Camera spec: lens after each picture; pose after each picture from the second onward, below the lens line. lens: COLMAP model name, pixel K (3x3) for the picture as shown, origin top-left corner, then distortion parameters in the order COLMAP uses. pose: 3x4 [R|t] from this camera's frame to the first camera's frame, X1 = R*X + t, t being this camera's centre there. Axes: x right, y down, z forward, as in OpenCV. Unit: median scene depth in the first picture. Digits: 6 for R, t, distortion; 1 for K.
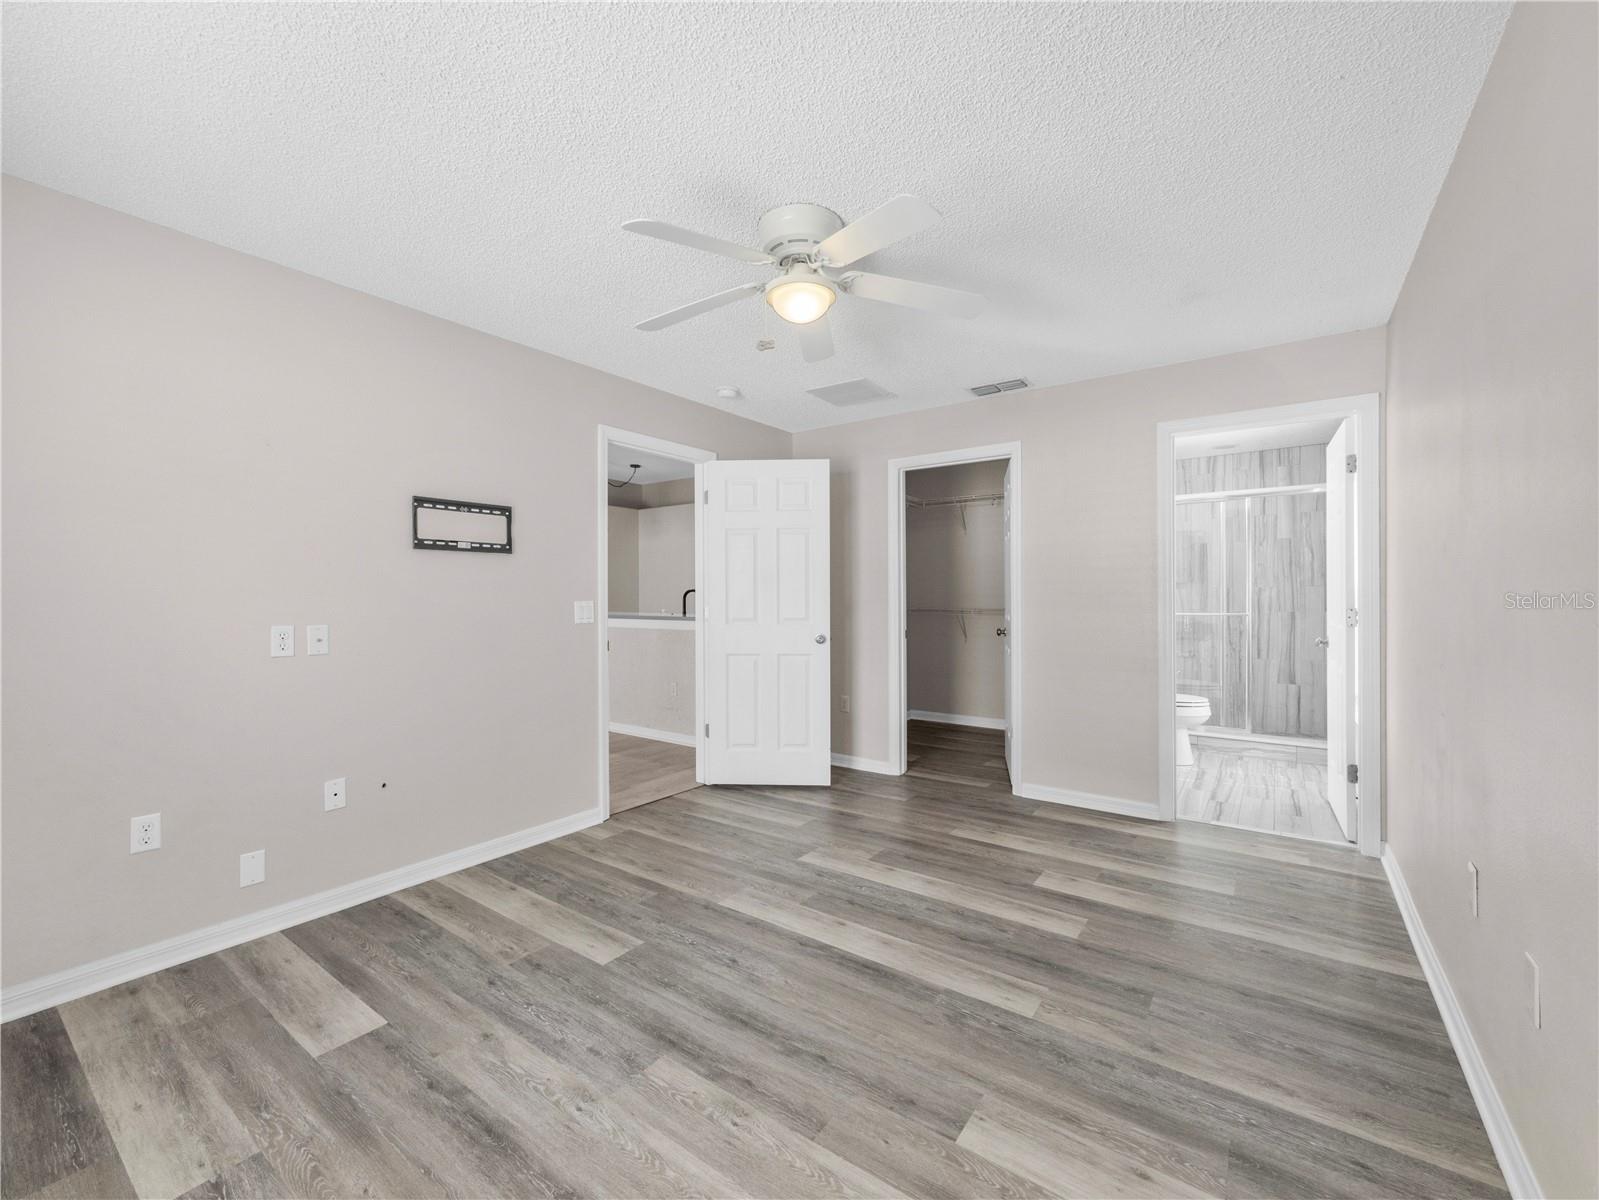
lens RADIAL K [[668.9, 0, 805.5], [0, 668.9, 598.3], [0, 0, 1]] dist [-0.002337, 0.001572]
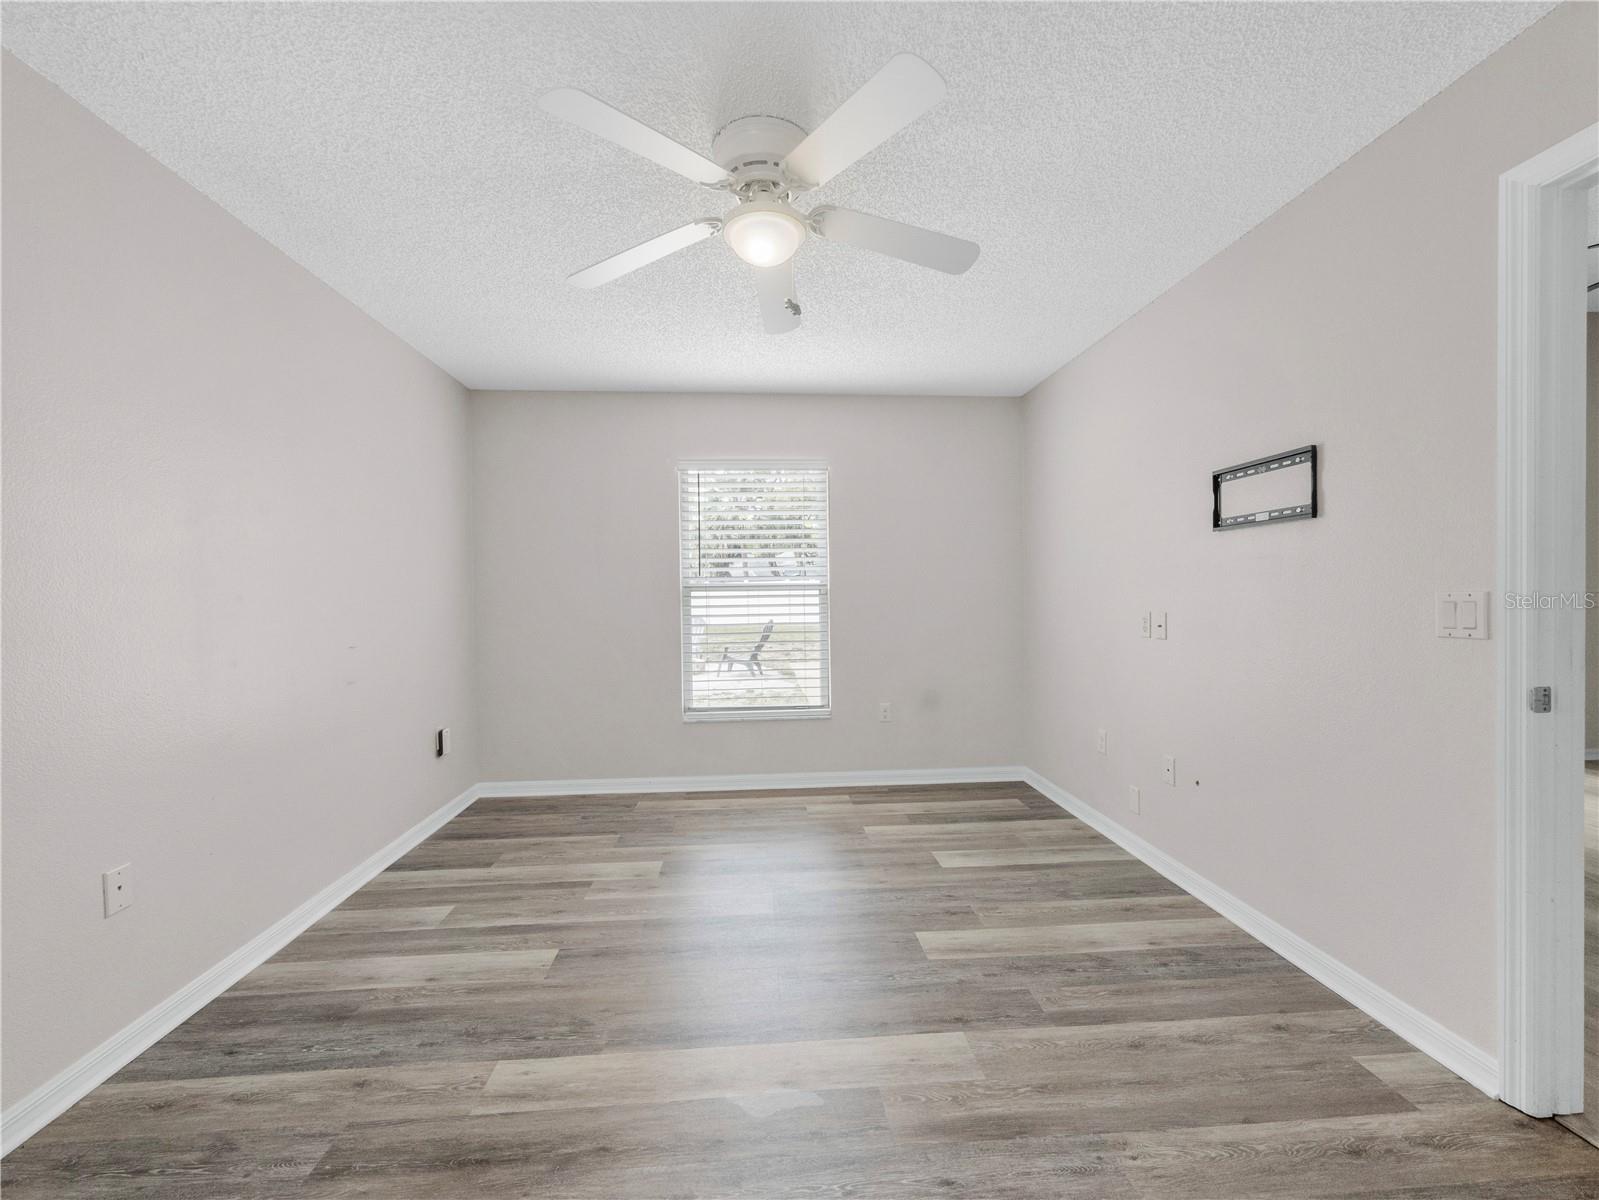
lens RADIAL K [[668.9, 0, 804.9], [0, 668.9, 603.9], [0, 0, 1]] dist [-0.002337, 0.001572]
pose [[-0.766516, 0.020294, -0.641904, 0.388628], [0.012953, 0.999786, 0.016141, 0.000240], [0.642094, 0.004058, -0.766615, 1.293695]]
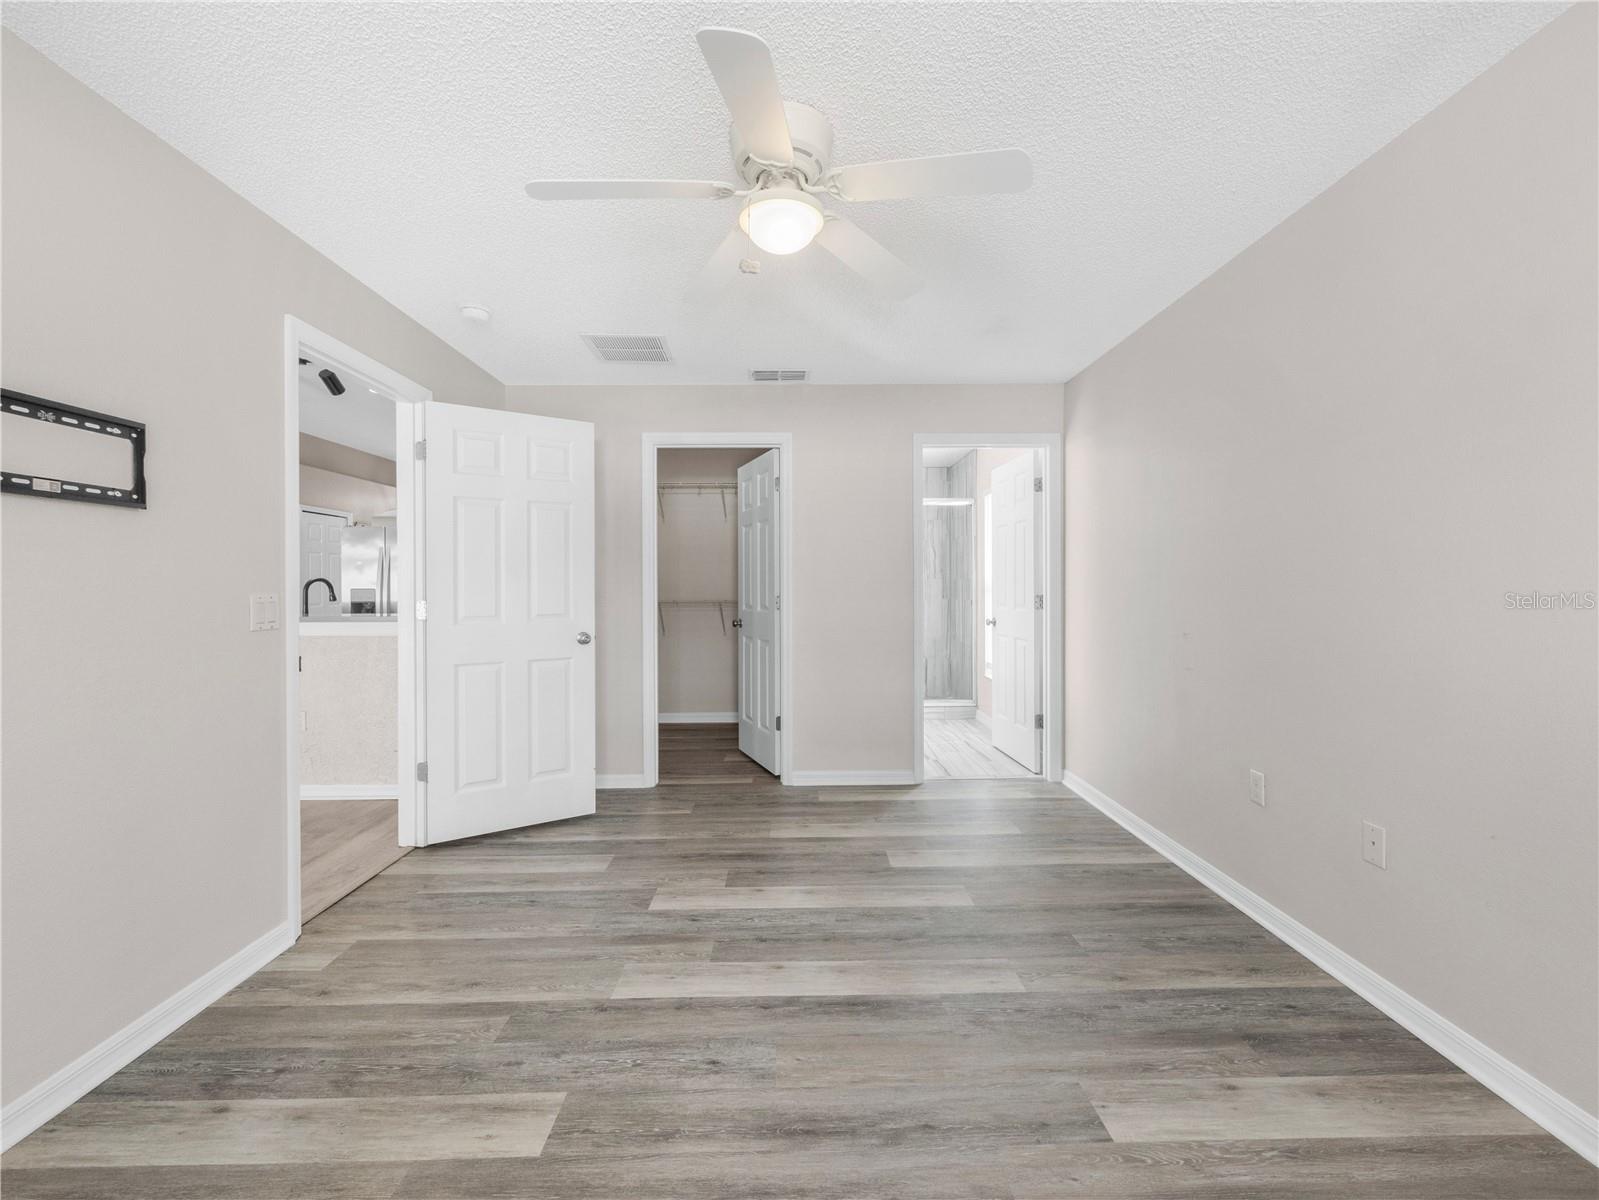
lens RADIAL K [[668.9, 0, 811.5], [0, 668.9, 587.7], [0, 0, 1]] dist [-0.002337, 0.001572]
pose [[0.798349, -0.001360, 0.602193, -0.363808], [0.004245, 0.999985, -0.003369, 0.003185], [-0.602180, 0.005245, 0.798343, 0.245698]]
